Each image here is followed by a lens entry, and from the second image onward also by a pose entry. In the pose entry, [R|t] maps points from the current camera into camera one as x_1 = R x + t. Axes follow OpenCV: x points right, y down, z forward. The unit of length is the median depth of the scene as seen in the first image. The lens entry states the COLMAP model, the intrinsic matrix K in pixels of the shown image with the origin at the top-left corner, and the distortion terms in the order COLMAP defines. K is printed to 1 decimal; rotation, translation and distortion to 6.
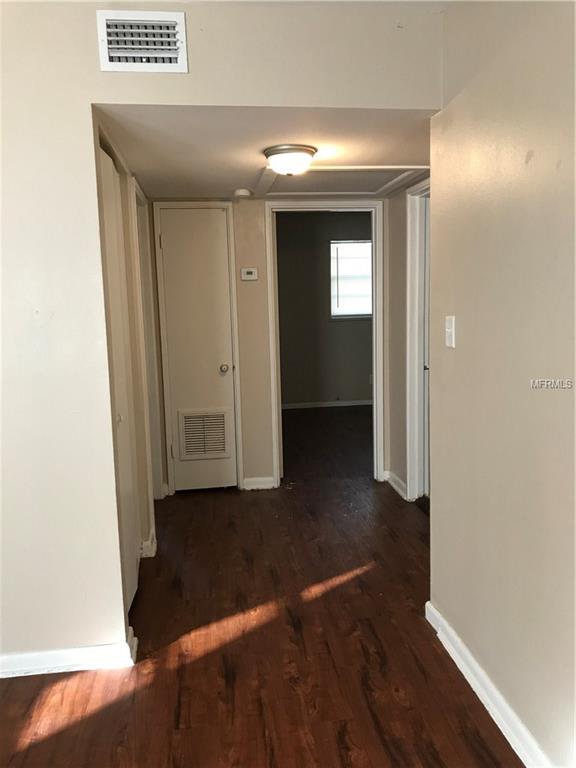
lens RADIAL K [[637.9, 0, 286.5], [0, 637.9, 385.2], [0, 0, 1]] dist [0.080835, -0.013581]
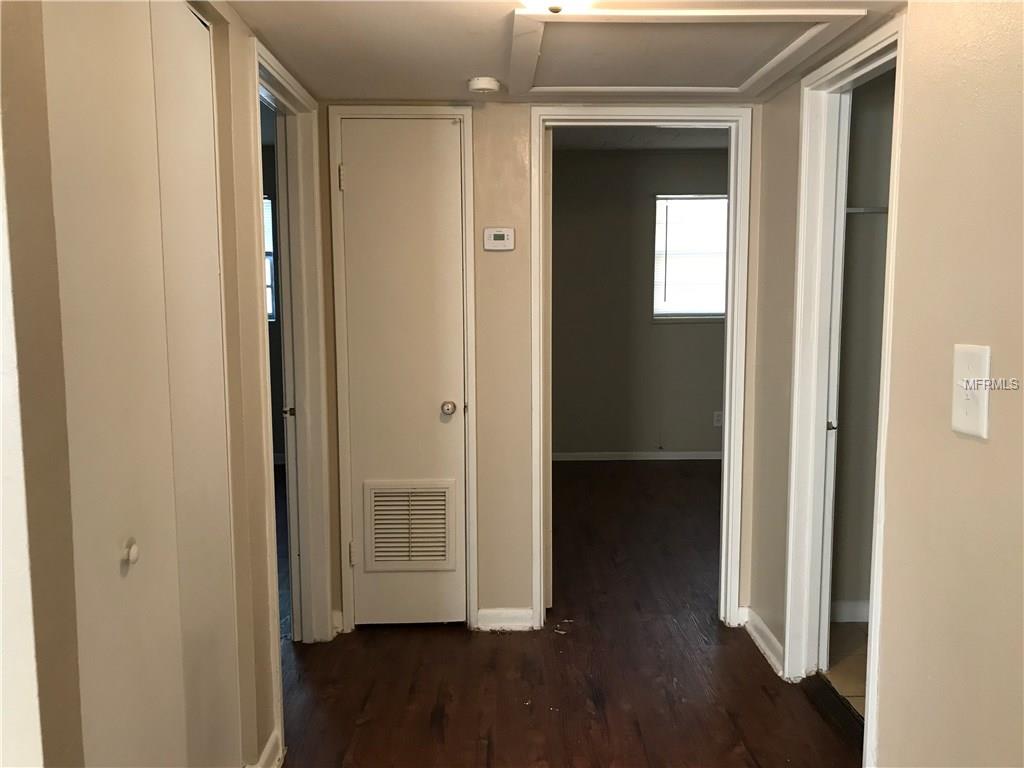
lens RADIAL K [[850.5, 0, 516.9], [0, 850.5, 381.5], [0, 0, 1]] dist [0.080835, -0.013581]
pose [[0.994984, 0.033505, -0.094260, 0.029659], [-0.035573, 0.999160, -0.020348, -0.036607], [0.093499, 0.023599, 0.995340, 0.269986]]
